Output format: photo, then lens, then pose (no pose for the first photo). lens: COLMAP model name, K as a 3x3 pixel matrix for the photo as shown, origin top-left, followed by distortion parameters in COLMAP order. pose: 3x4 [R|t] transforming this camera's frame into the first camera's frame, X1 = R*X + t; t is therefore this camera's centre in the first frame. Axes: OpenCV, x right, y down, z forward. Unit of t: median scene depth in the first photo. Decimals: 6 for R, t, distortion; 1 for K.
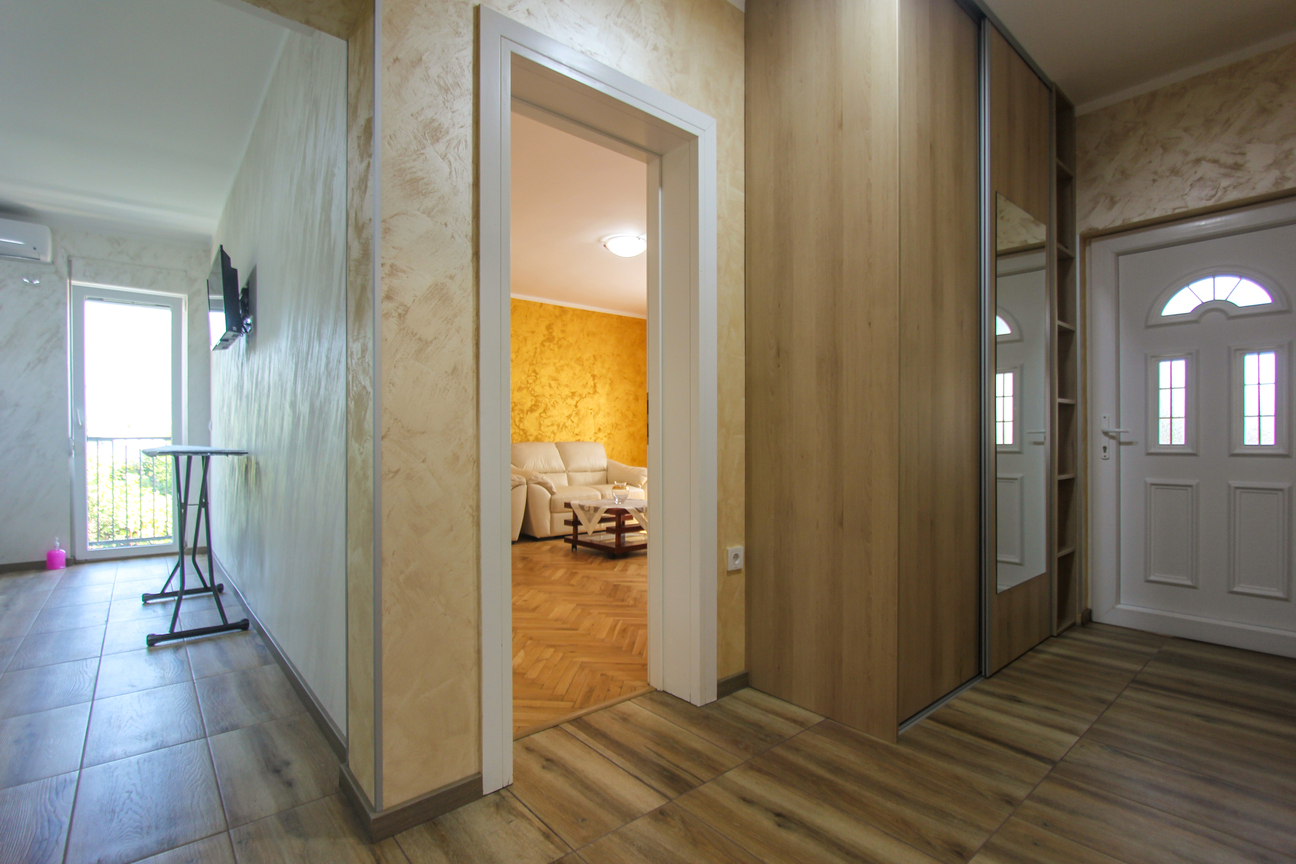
lens RADIAL K [[641.7, 0, 648.4], [0, 641.7, 434.2], [0, 0, 1]] dist [-0.016172, 0.005321]
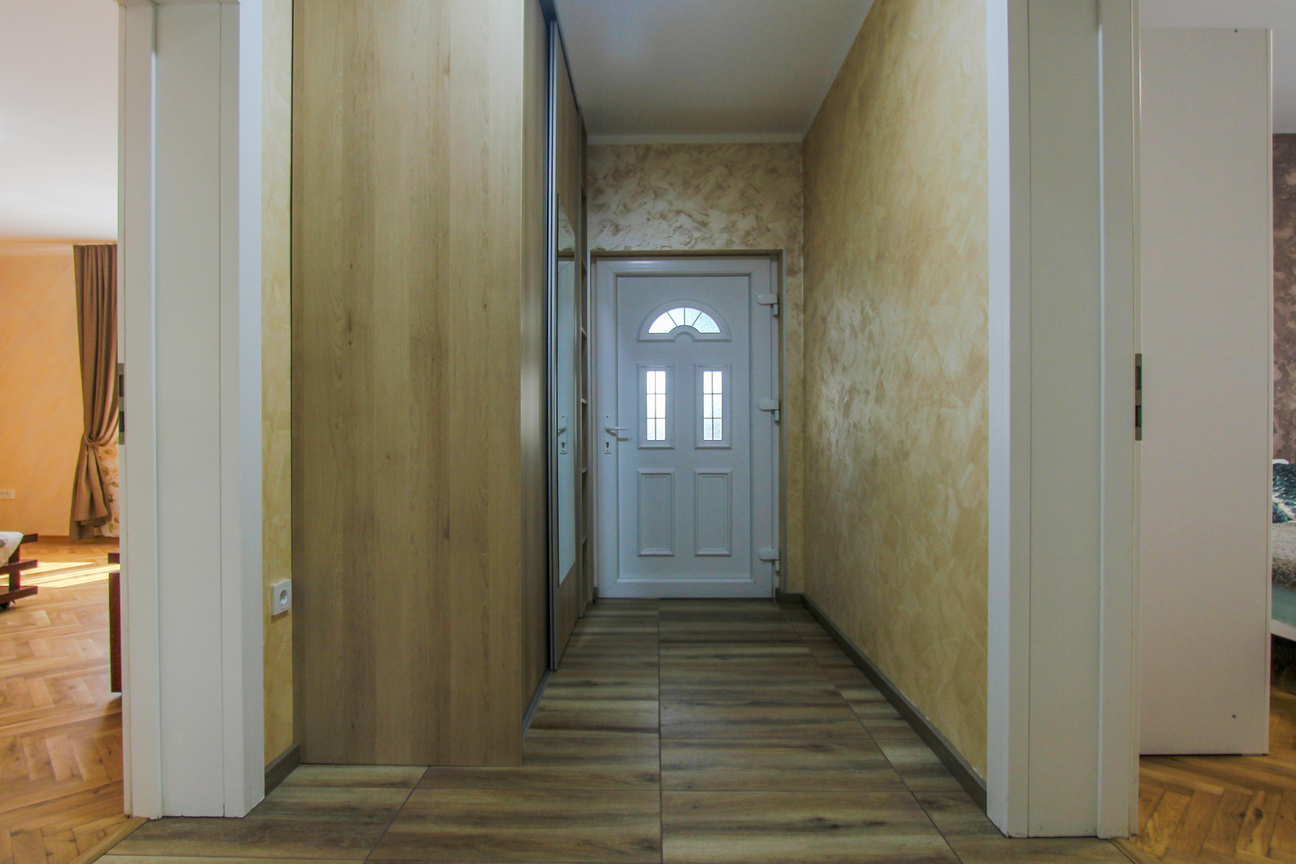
lens RADIAL K [[683.6, 0, 645.8], [0, 683.6, 432.3], [0, 0, 1]] dist [-0.011501, 0.002623]
pose [[0.656507, 0.003763, 0.754311, -0.193783], [-0.003864, 0.999991, -0.001625, 0.003559], [-0.754310, -0.001848, 0.656515, 0.178361]]
